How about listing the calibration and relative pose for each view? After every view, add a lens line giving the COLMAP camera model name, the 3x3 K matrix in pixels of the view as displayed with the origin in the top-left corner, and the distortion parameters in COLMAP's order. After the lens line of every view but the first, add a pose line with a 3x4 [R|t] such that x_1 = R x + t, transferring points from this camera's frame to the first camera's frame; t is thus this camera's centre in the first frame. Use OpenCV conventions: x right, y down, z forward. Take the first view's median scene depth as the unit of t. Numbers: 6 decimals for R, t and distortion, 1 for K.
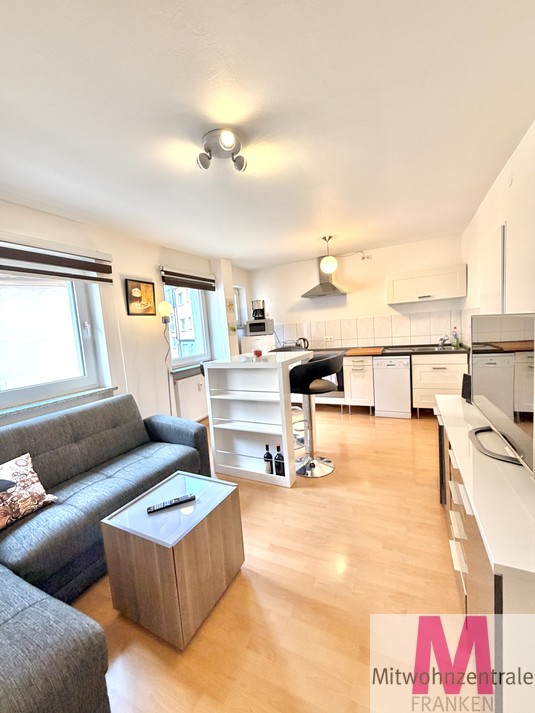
lens RADIAL K [[284.7, 0, 267.5], [0, 284.7, 356.5], [0, 0, 1]] dist [0.000197, -0.000358]
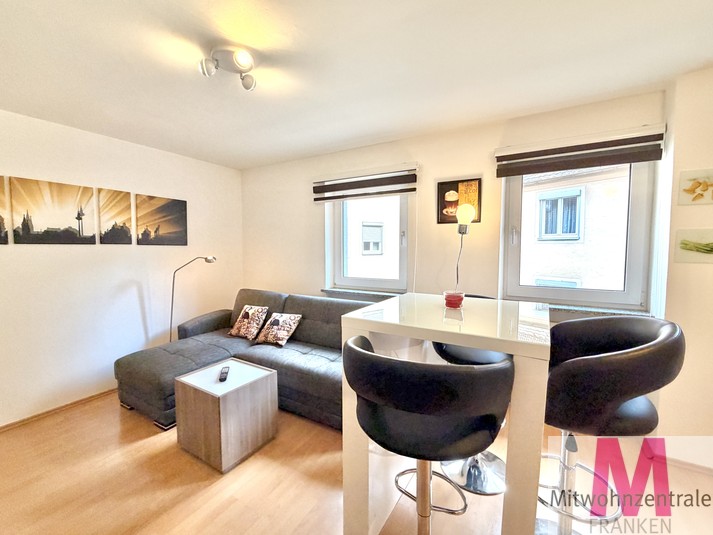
lens RADIAL K [[307.2, 0, 356.5], [0, 307.2, 267.5], [0, 0, 1]] dist [0.001564, -0.000105]
pose [[-0.079203, 0.143401, -0.986490, 0.418540], [-0.091510, 0.984375, 0.150440, -0.111687], [0.992649, 0.102189, -0.064843, 0.698306]]
